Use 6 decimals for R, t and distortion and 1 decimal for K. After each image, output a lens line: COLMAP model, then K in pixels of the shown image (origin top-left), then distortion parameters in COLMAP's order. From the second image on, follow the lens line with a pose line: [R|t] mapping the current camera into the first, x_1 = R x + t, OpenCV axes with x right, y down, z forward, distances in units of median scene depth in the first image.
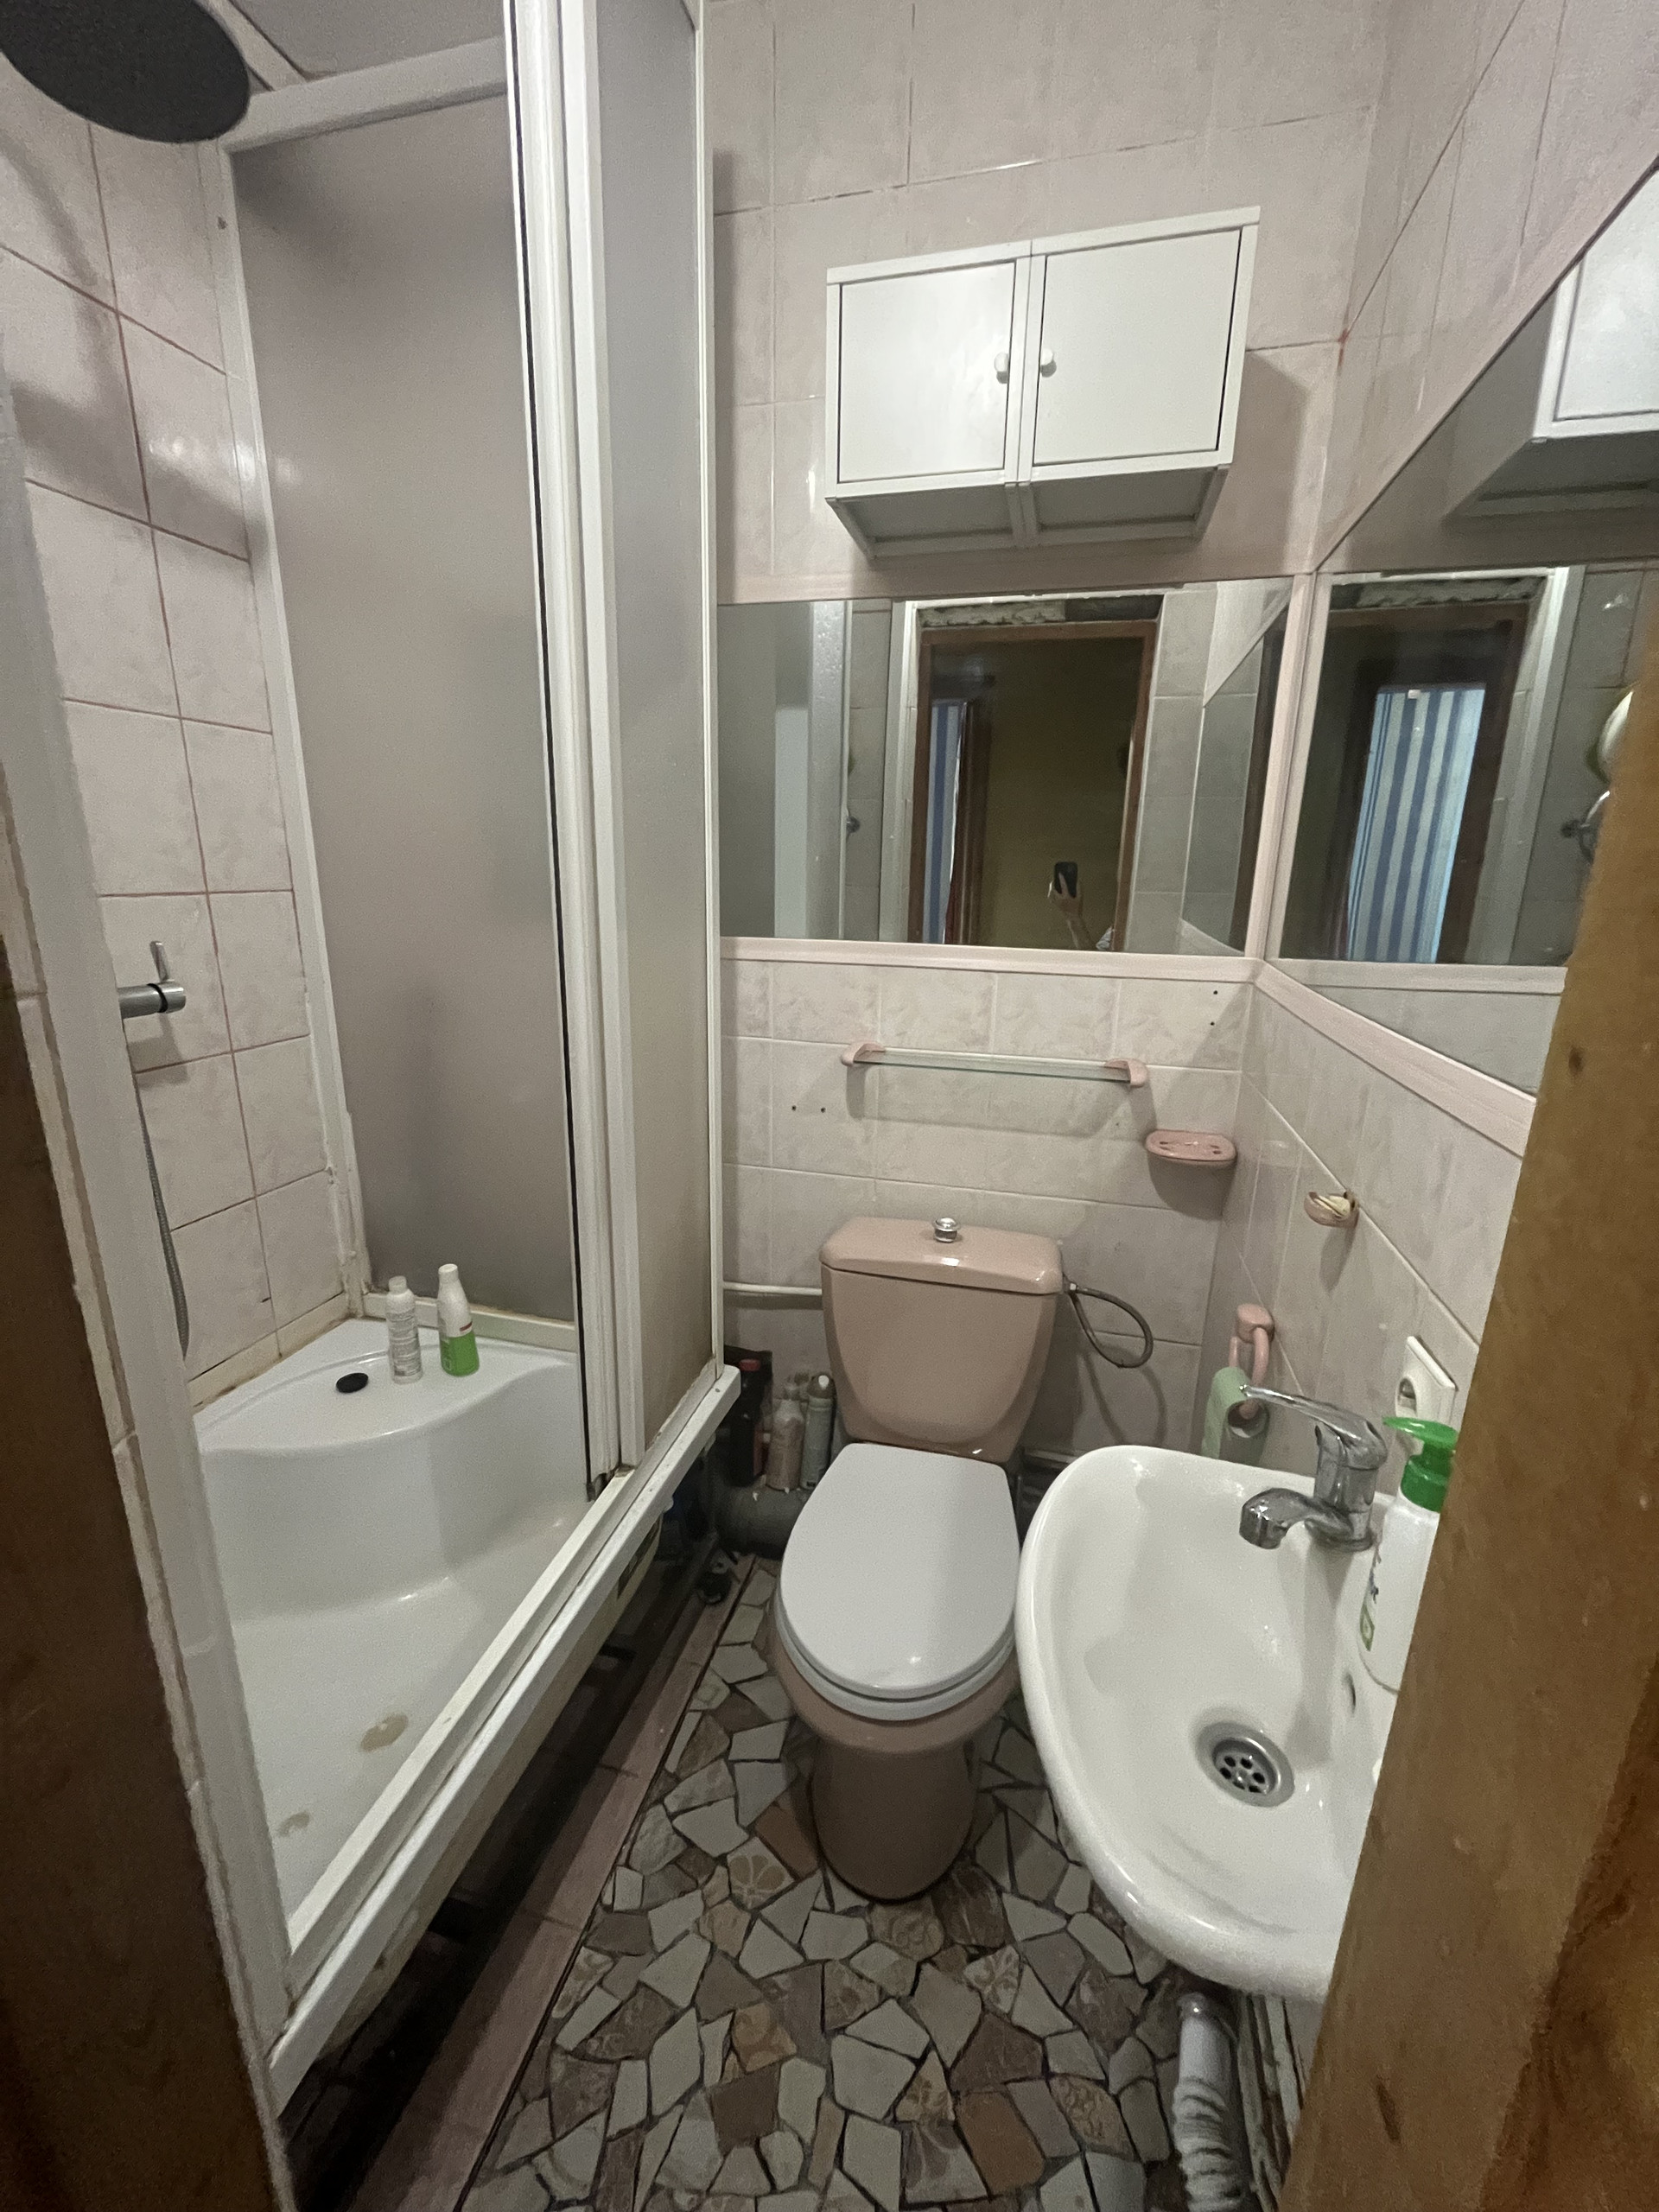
lens RADIAL K [[897.0, 0, 818.8], [0, 897.0, 1100.8], [0, 0, 1]] dist [-0.003544, -0.001167]
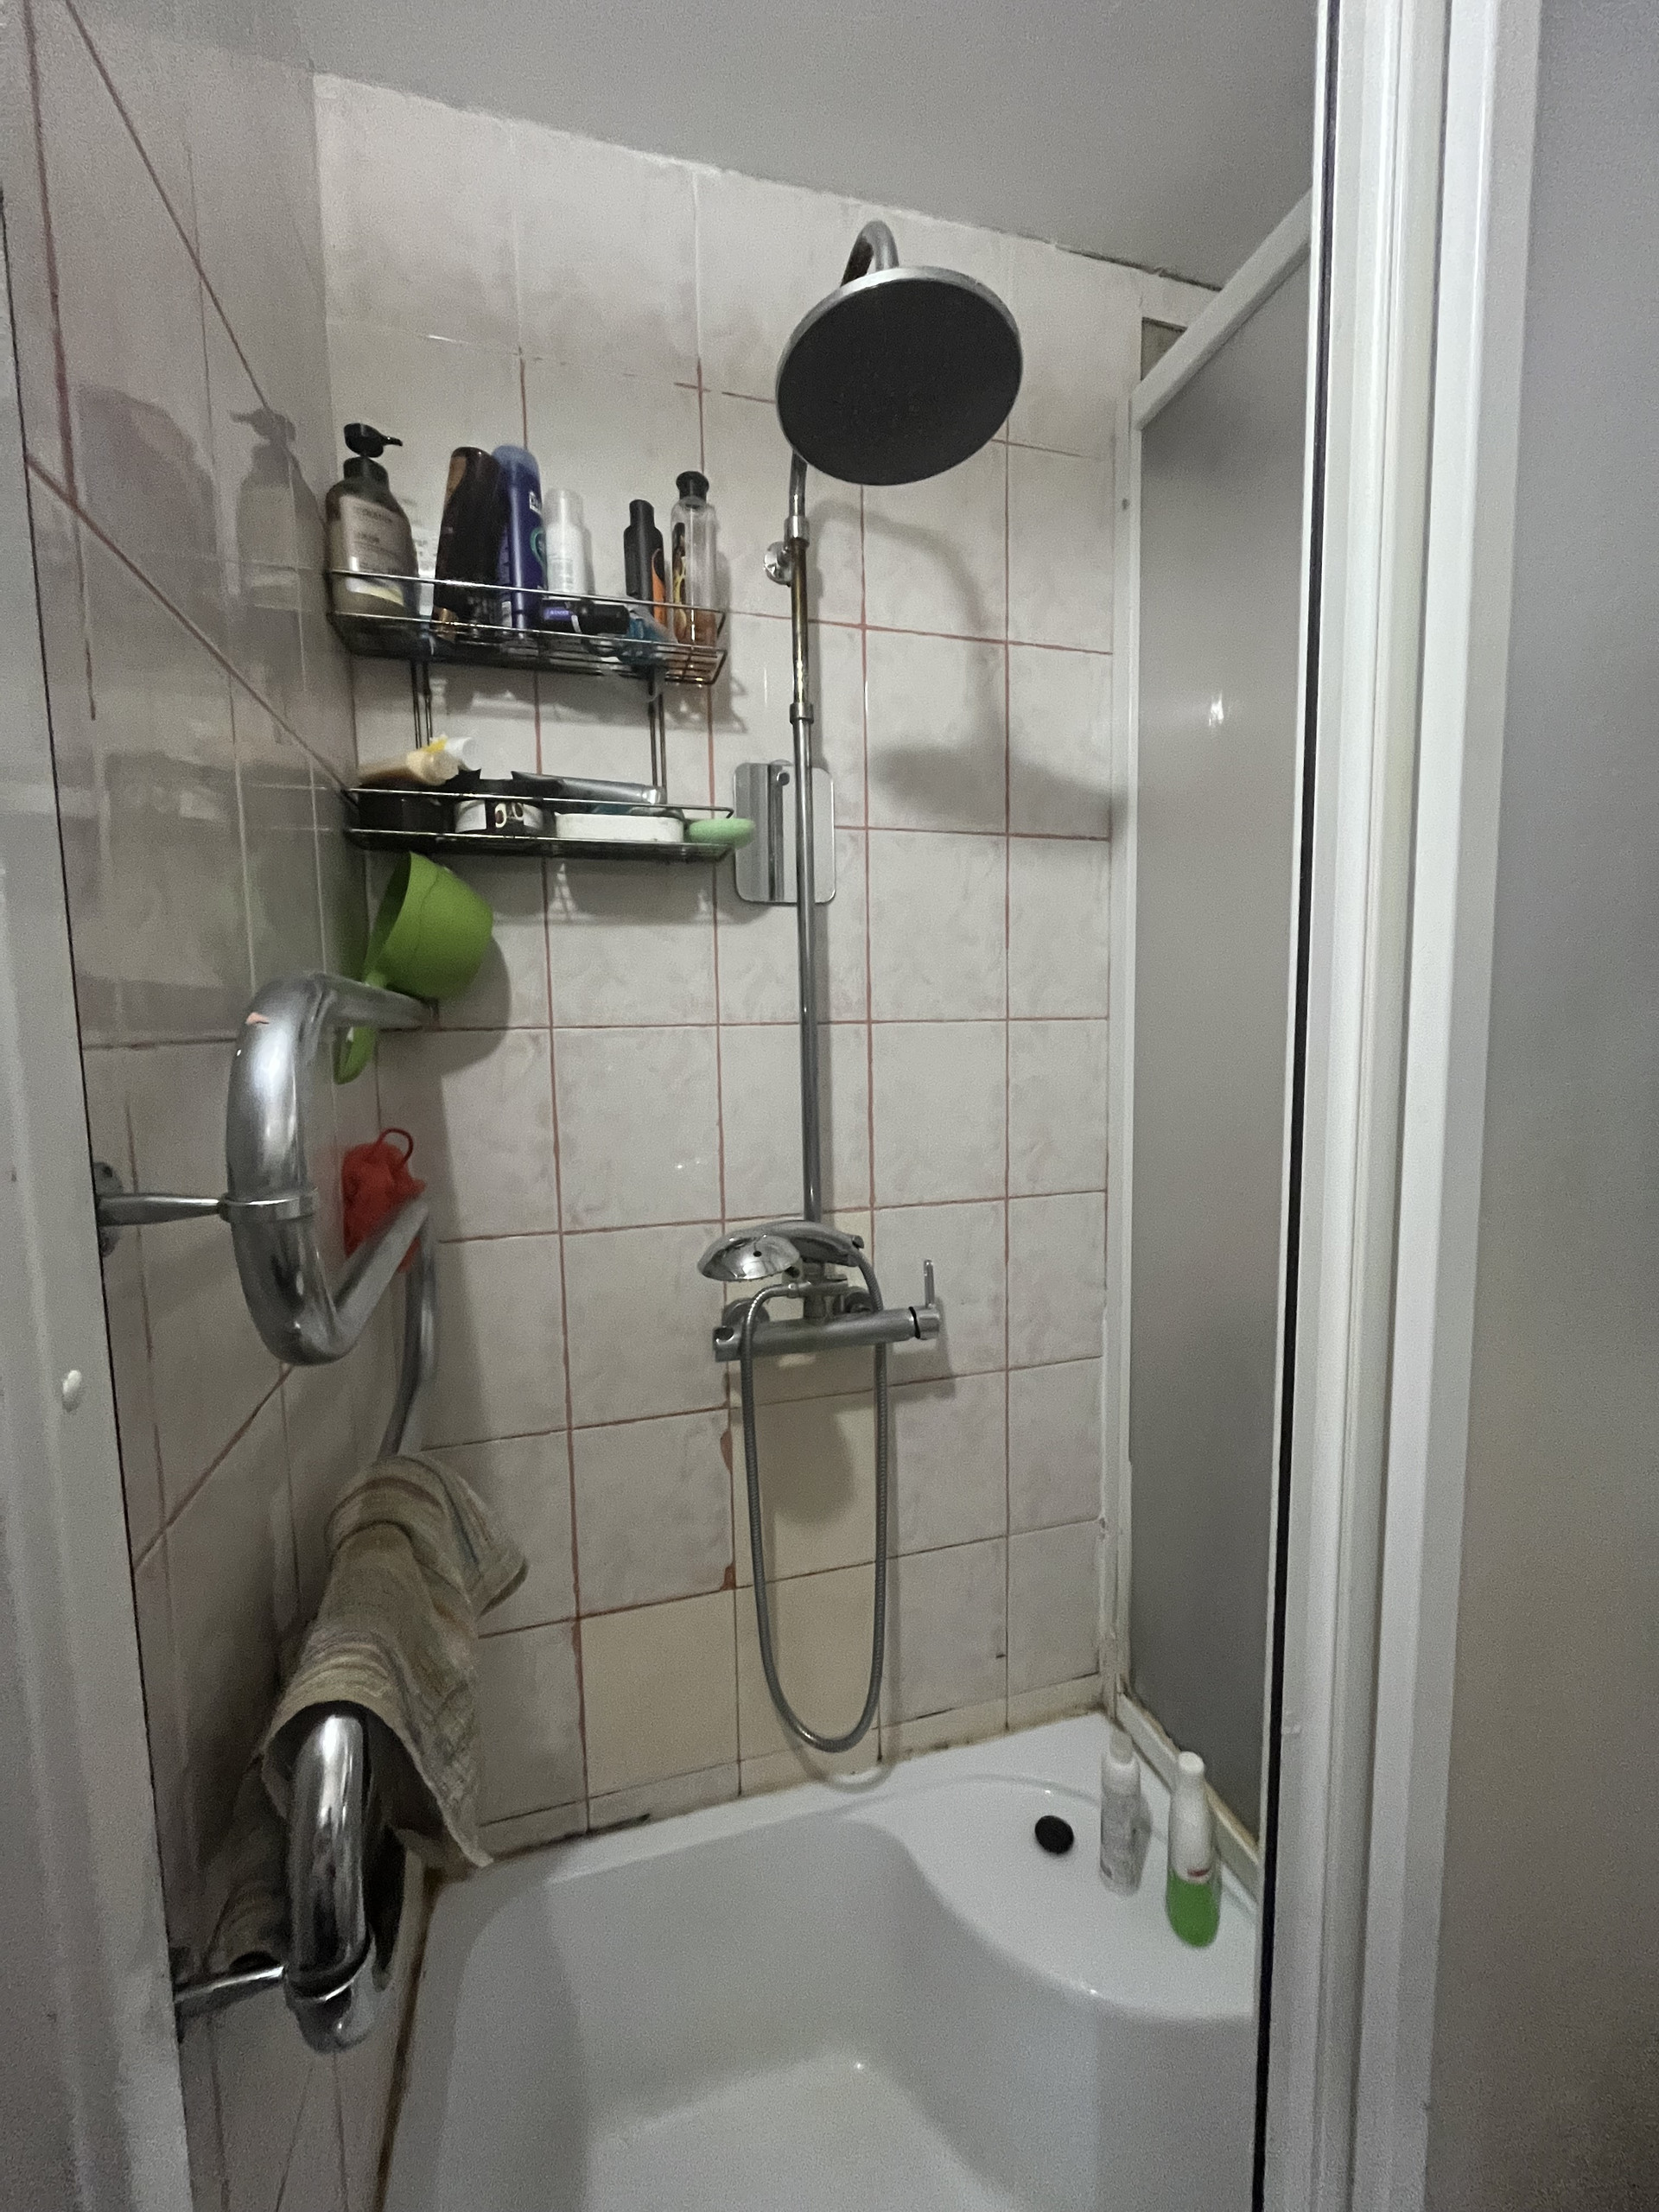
lens RADIAL K [[897.0, 0, 829.0], [0, 897.0, 1092.4], [0, 0, 1]] dist [-0.003544, -0.001167]
pose [[0.526053, 0.049986, -0.848981, -0.004922], [-0.193798, 0.979053, -0.062438, -0.239429], [0.828076, 0.197376, 0.524721, 0.338125]]
